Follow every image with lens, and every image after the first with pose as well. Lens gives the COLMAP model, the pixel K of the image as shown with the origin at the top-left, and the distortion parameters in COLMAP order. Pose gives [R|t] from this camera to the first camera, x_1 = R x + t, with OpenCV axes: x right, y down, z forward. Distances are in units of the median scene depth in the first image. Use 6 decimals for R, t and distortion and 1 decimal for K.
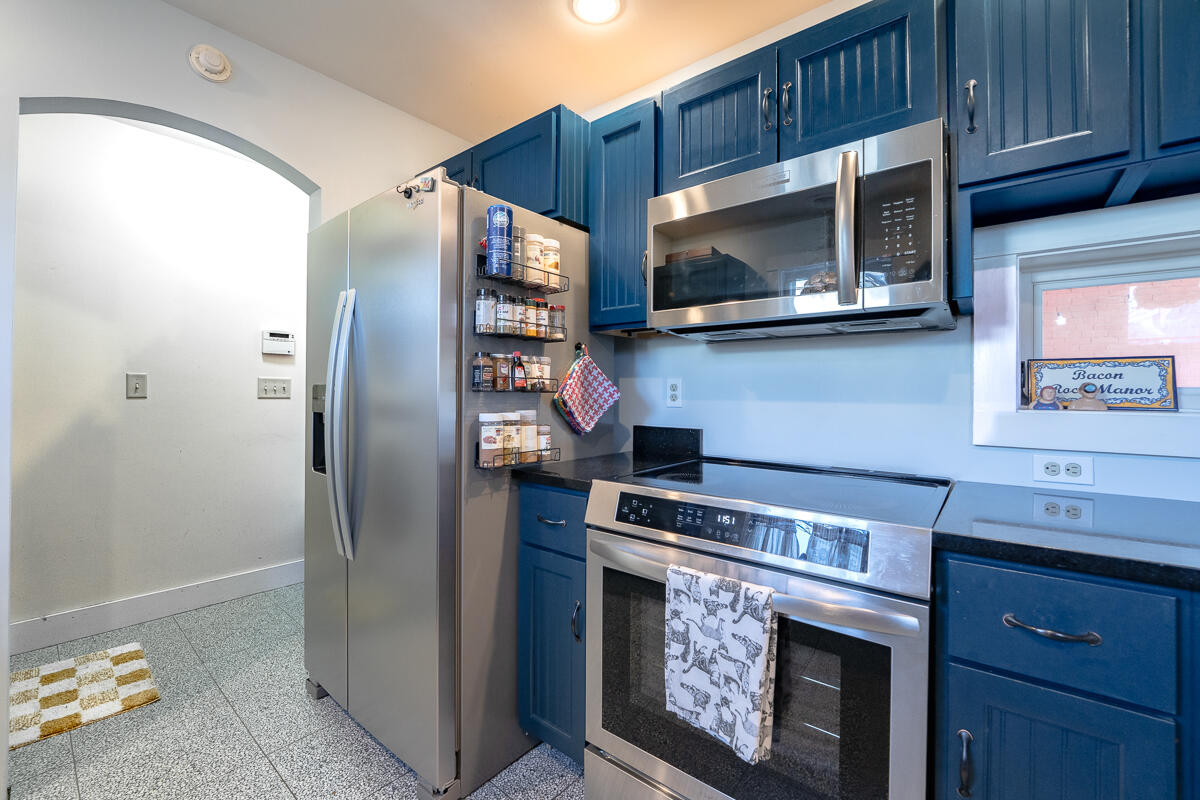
lens RADIAL K [[510.9, 0, 599.6], [0, 510.9, 395.7], [0, 0, 1]] dist [-0.002159, -0.000237]
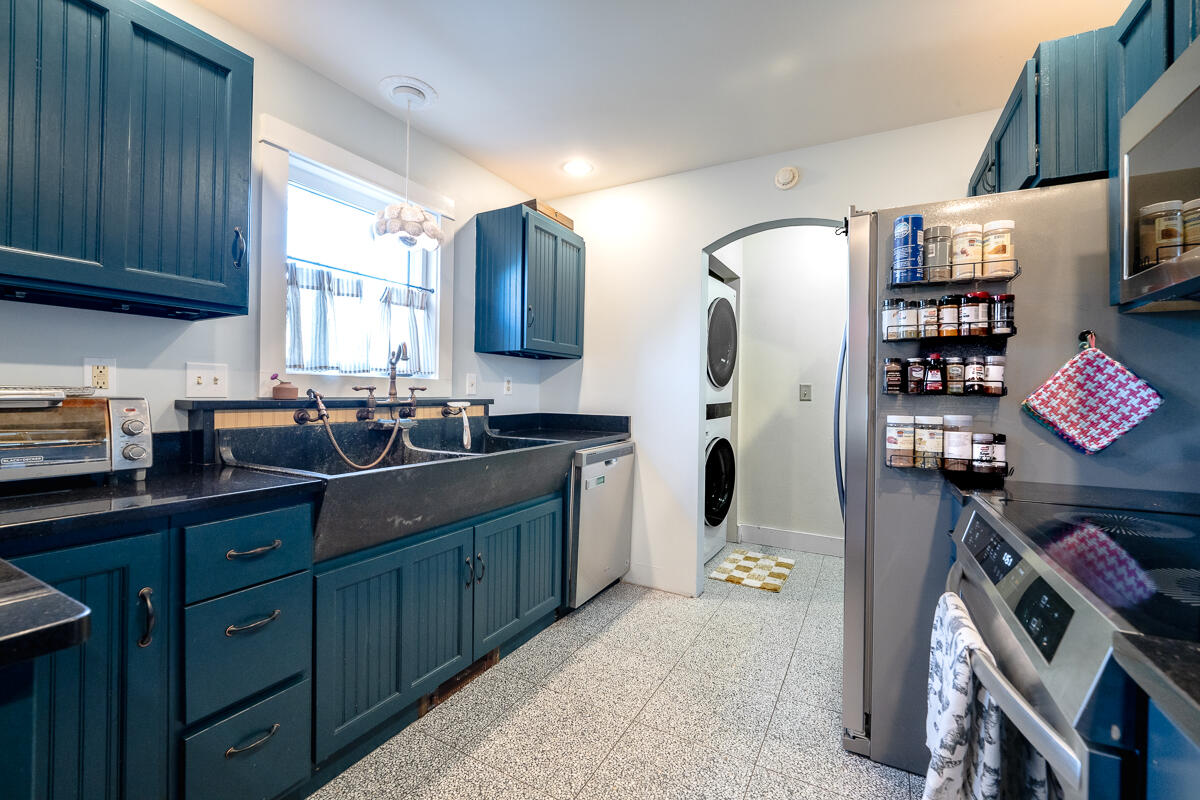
lens RADIAL K [[465.5, 0, 583.5], [0, 465.5, 405.0], [0, 0, 1]] dist [-0.010162, -0.000076]
pose [[0.208433, 0.021872, -0.977792, 0.474445], [-0.014635, 0.999708, 0.019242, 0.003000], [0.977927, 0.010300, 0.208692, 0.134286]]
